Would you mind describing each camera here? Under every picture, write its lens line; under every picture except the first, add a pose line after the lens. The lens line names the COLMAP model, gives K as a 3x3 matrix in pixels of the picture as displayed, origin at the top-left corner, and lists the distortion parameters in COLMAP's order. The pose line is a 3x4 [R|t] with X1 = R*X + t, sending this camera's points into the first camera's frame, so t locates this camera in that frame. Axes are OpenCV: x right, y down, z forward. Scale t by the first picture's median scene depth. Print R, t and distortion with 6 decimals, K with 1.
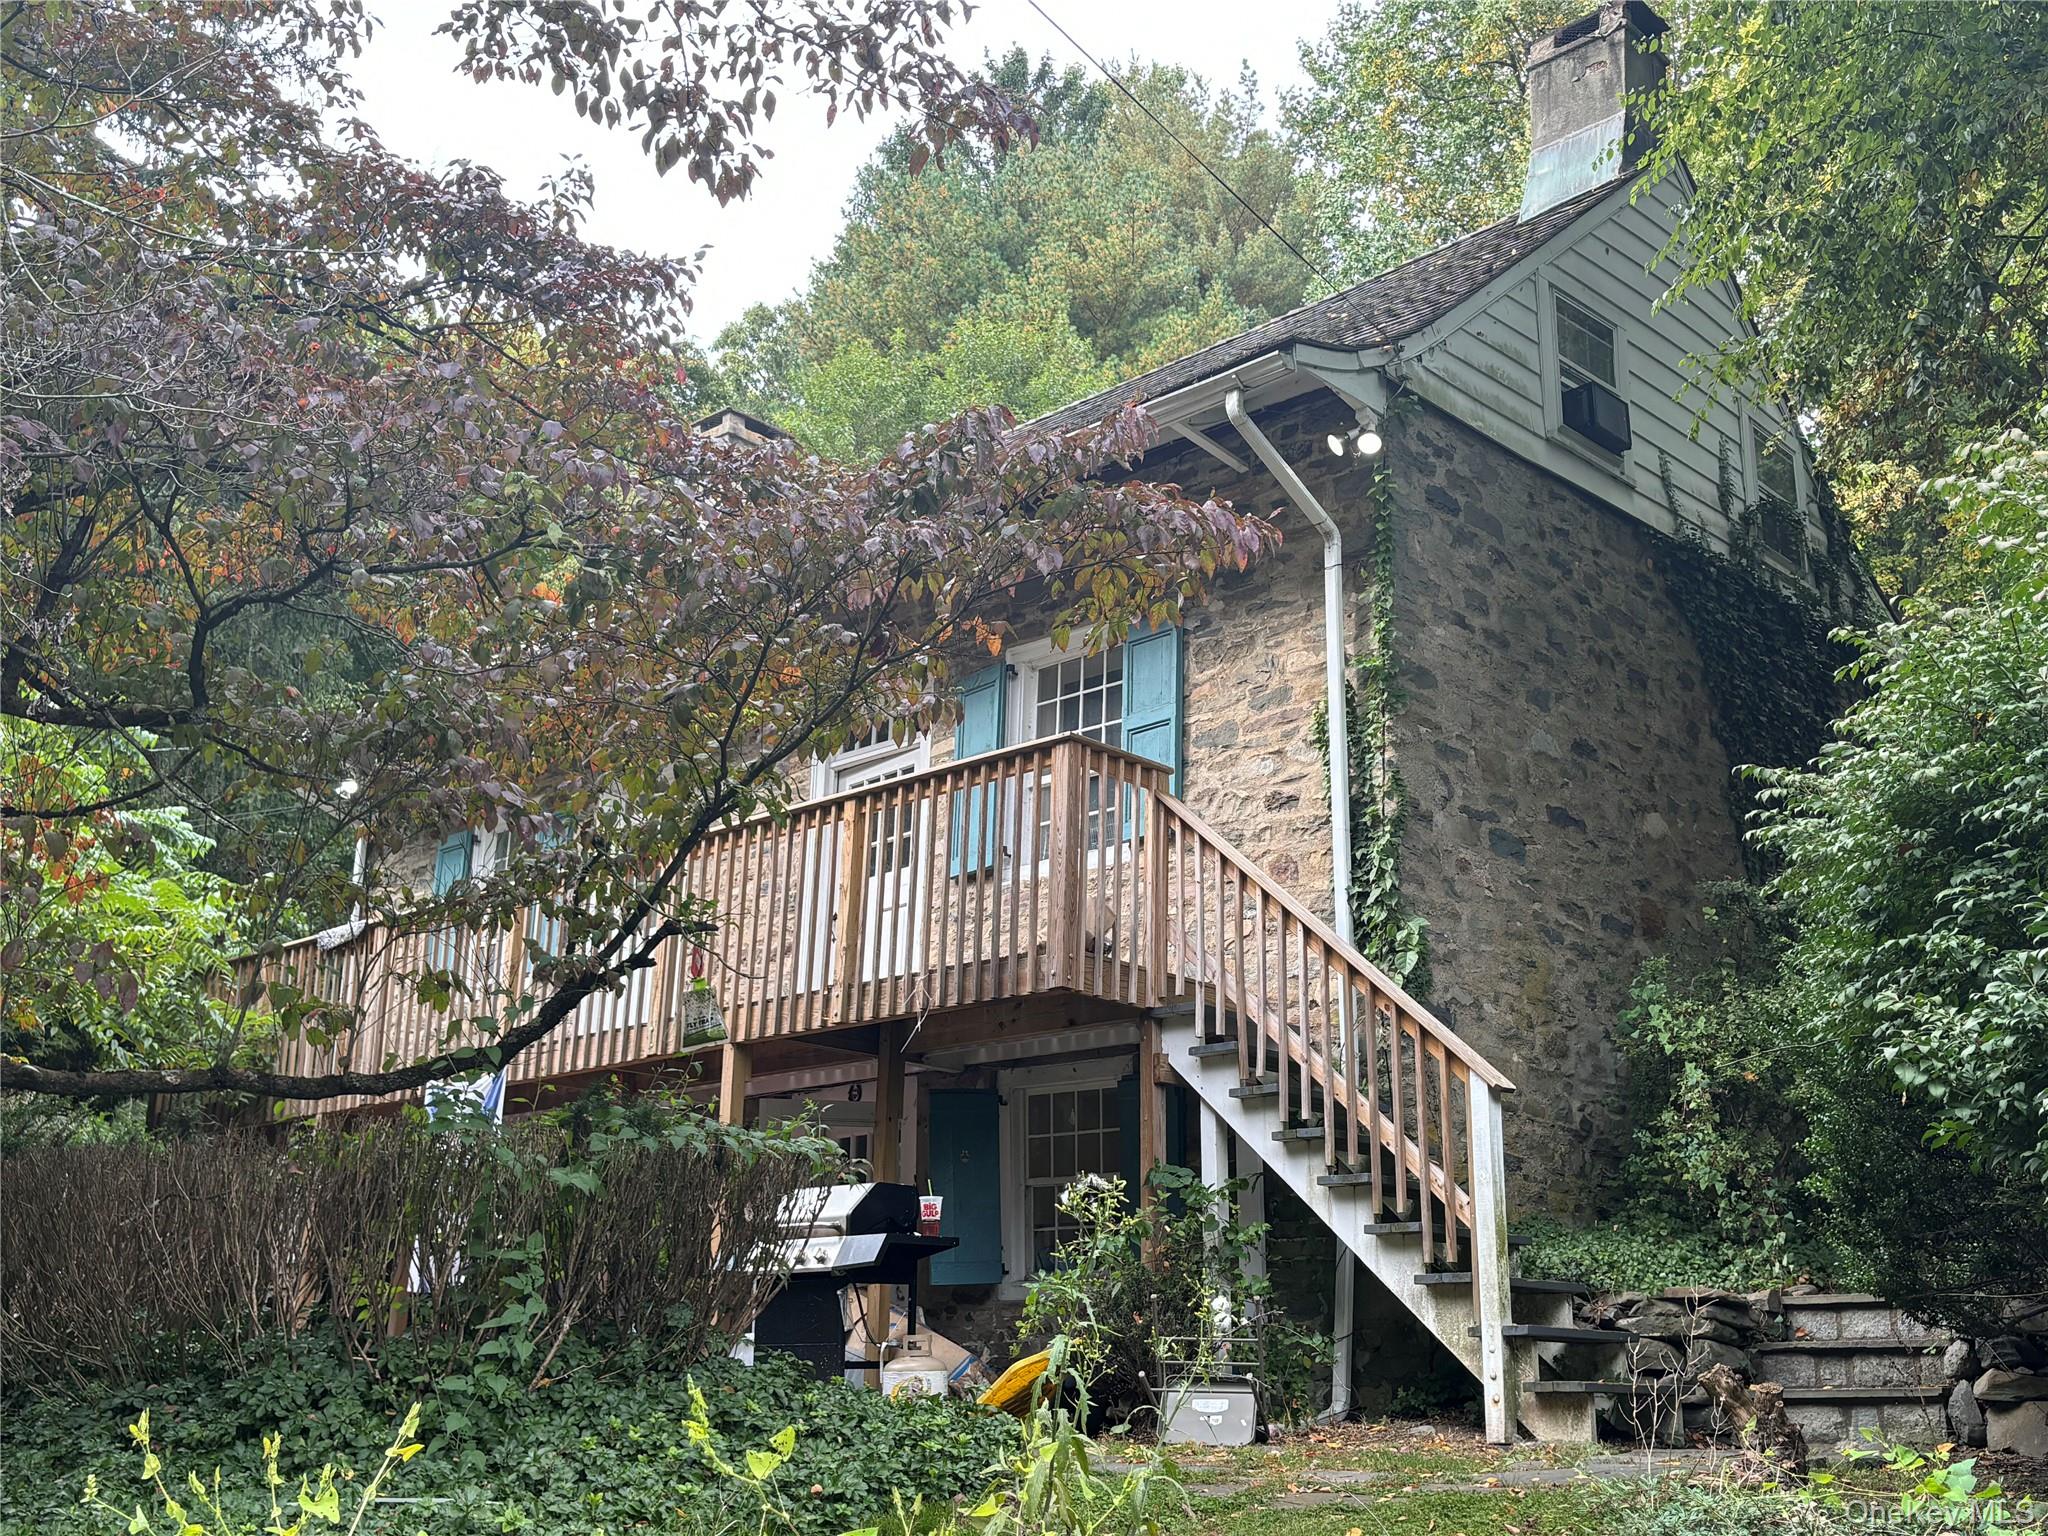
lens RADIAL K [[2134.1, 0, 1038.7], [0, 2134.1, 762.9], [0, 0, 1]] dist [0.018670, 0.000000]
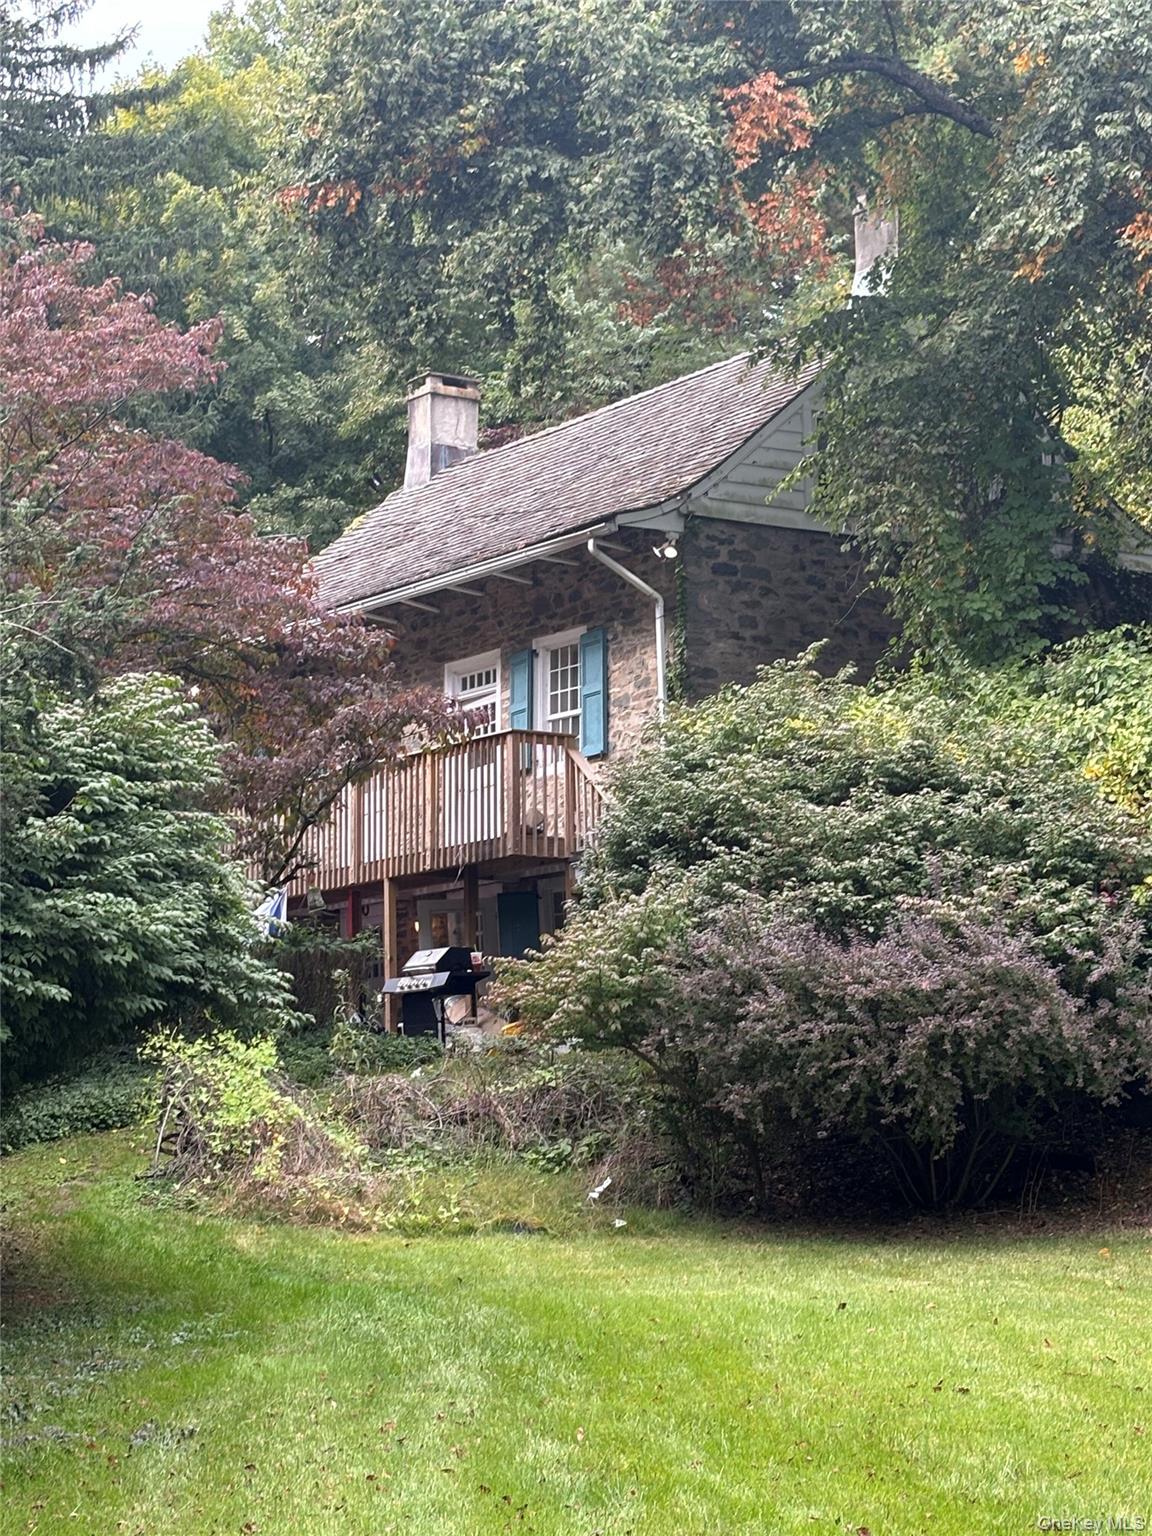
lens RADIAL K [[3034.9, 0, 579.0], [0, 3034.9, 763.1], [0, 0, 1]] dist [0.162980, 0.000000]
pose [[0.974515, -0.064340, -0.214898, 0.662856], [0.098456, 0.983459, 0.152033, -0.395691], [0.201562, -0.169317, 0.964730, -1.703341]]
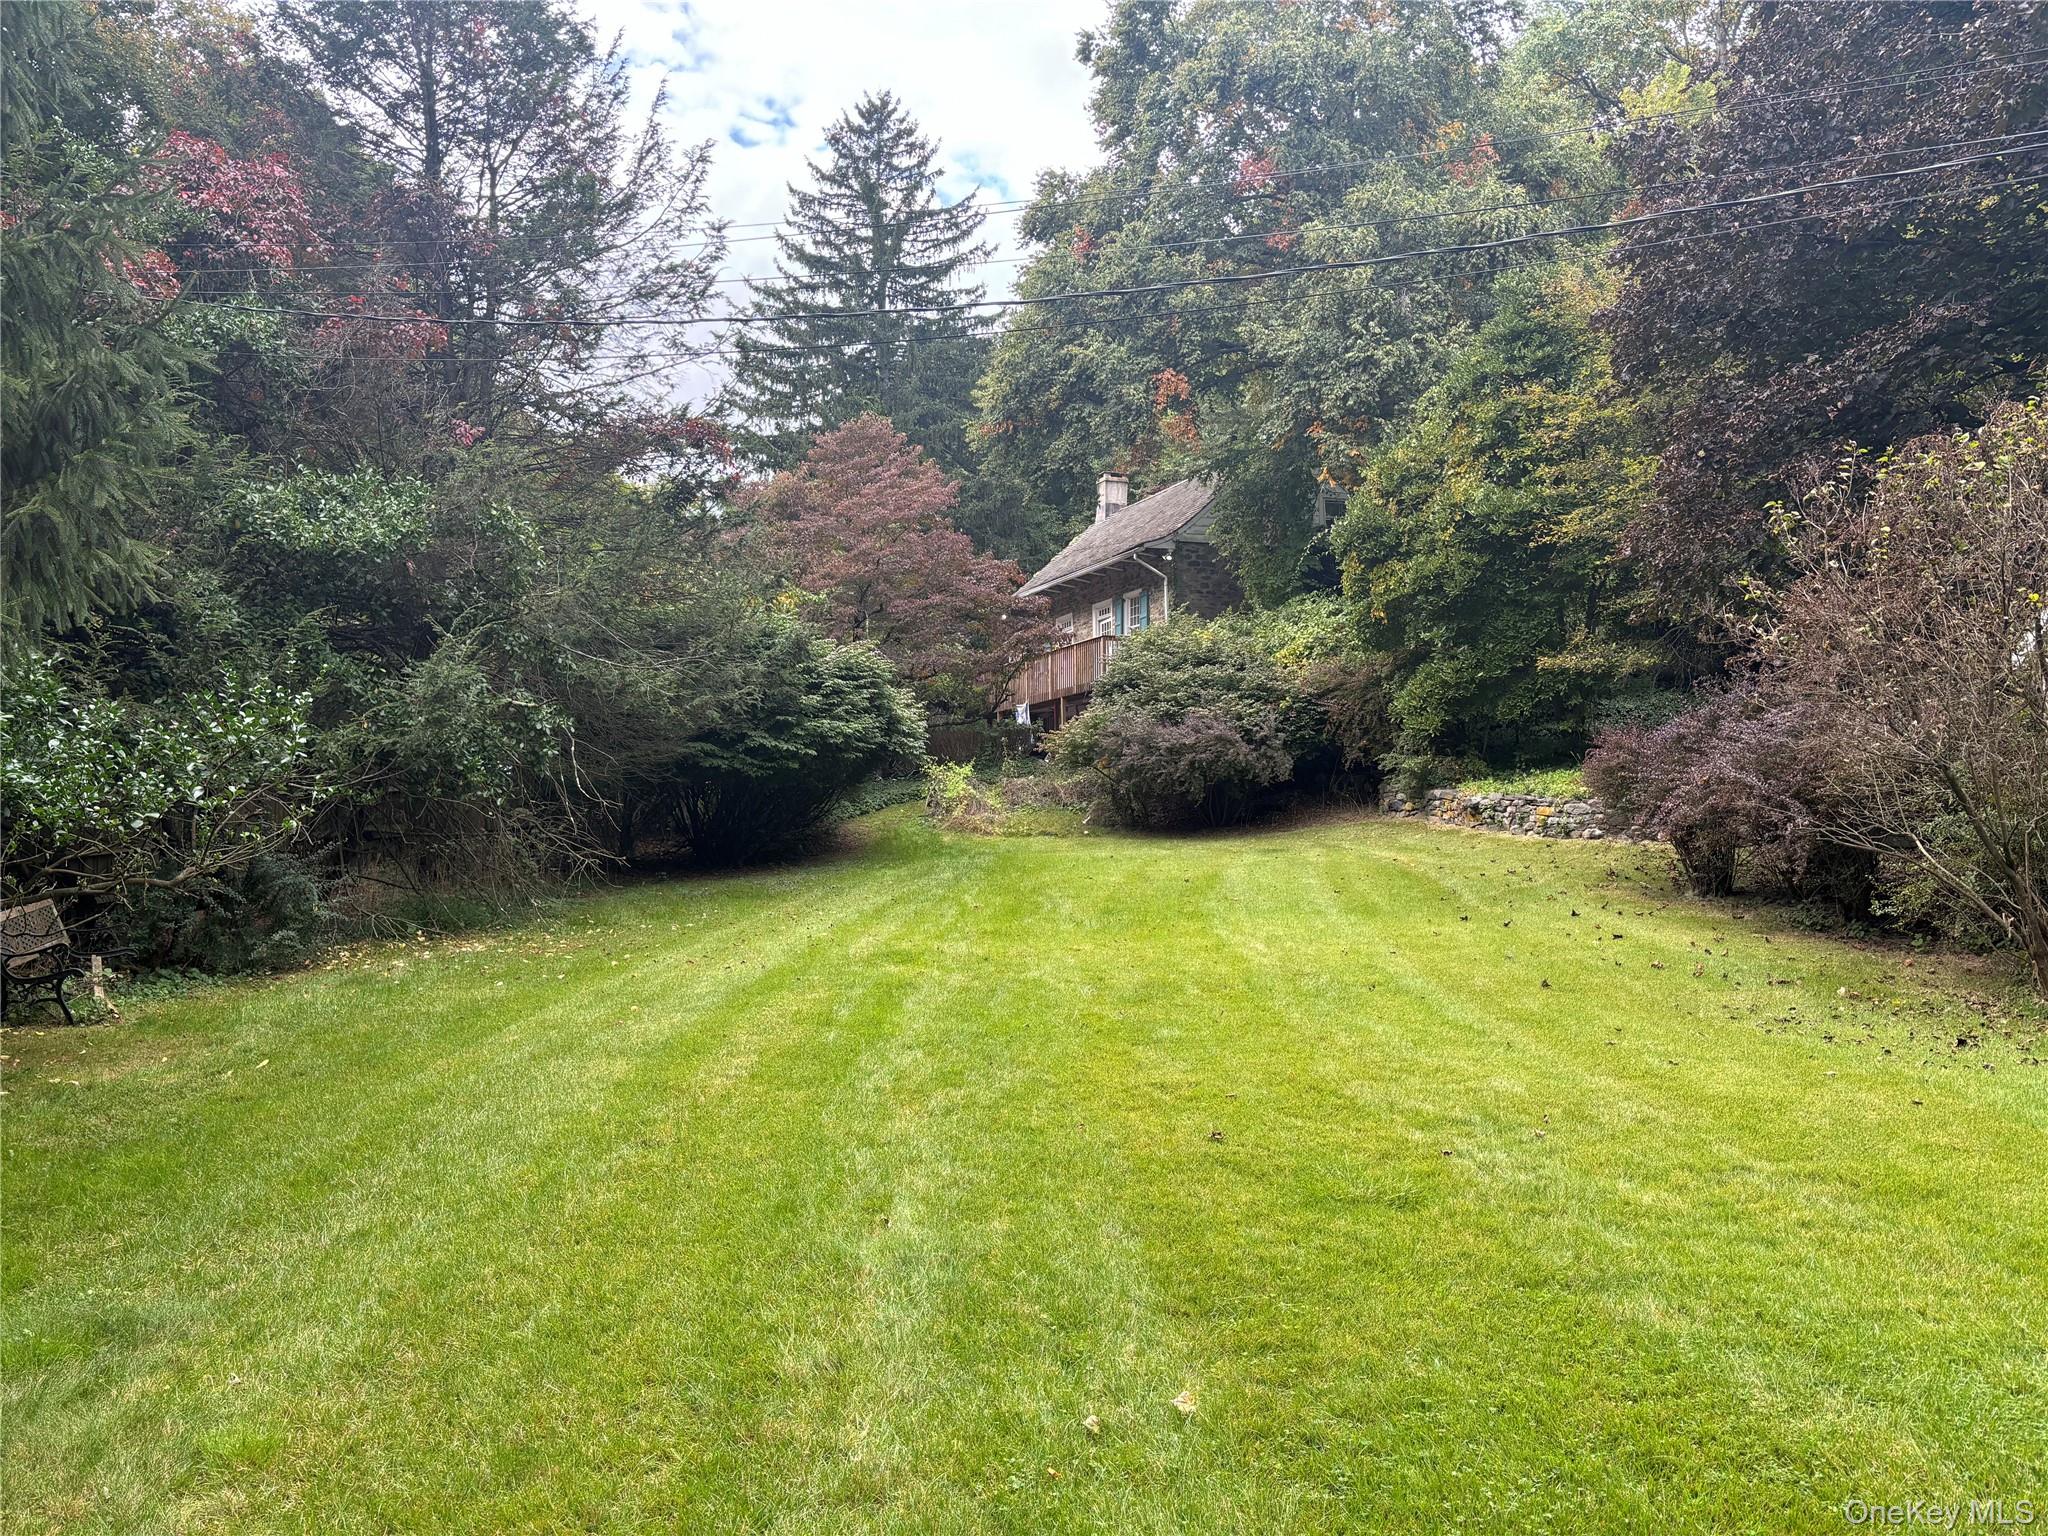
lens RADIAL K [[1548.8, 0, 1023.5], [0, 1548.8, 782.5], [0, 0, 1]] dist [0.012293, -0.000349]
pose [[0.910369, -0.051955, -0.410523, 1.228332], [0.157788, 0.960714, 0.228323, -0.504196], [0.382533, -0.272633, 0.882802, -2.199574]]
